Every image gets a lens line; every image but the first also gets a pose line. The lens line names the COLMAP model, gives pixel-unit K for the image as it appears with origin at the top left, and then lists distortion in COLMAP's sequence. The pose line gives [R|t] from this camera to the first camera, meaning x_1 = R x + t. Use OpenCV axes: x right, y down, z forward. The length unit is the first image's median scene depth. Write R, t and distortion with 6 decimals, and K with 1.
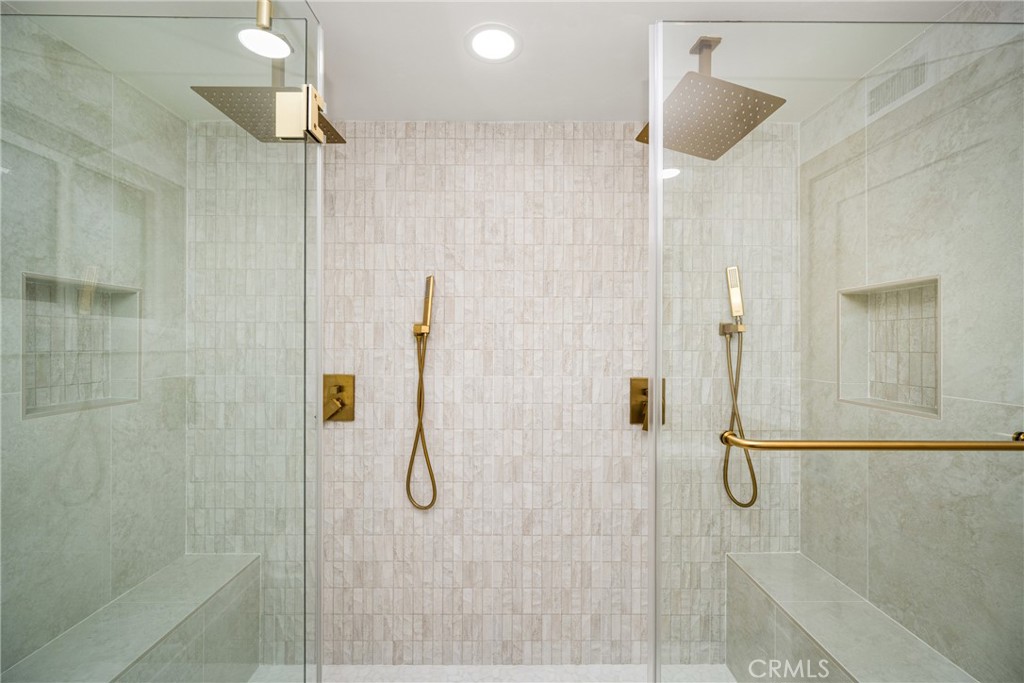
lens RADIAL K [[407.3, 0, 507.3], [0, 407.3, 341.8], [0, 0, 1]] dist [-0.002430, 0.000413]
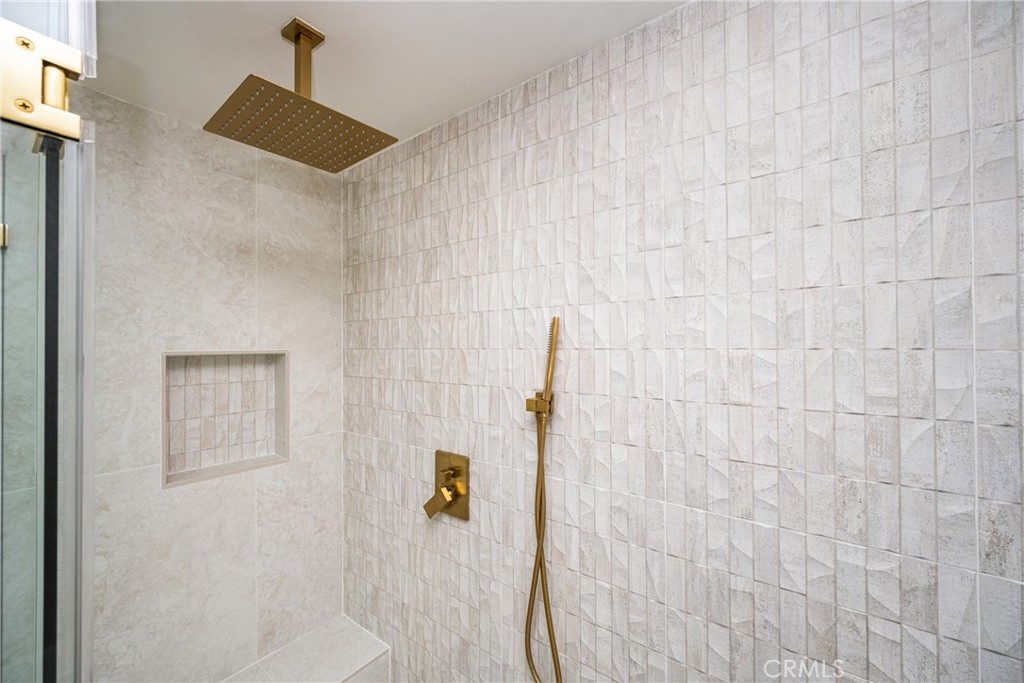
lens RADIAL K [[407.3, 0, 507.3], [0, 407.3, 341.8], [0, 0, 1]] dist [-0.002430, 0.000413]
pose [[0.792229, -0.014676, -0.610047, 0.126935], [0.011435, 0.999892, -0.009205, -0.117980], [0.610116, 0.000316, 0.792312, 0.465283]]
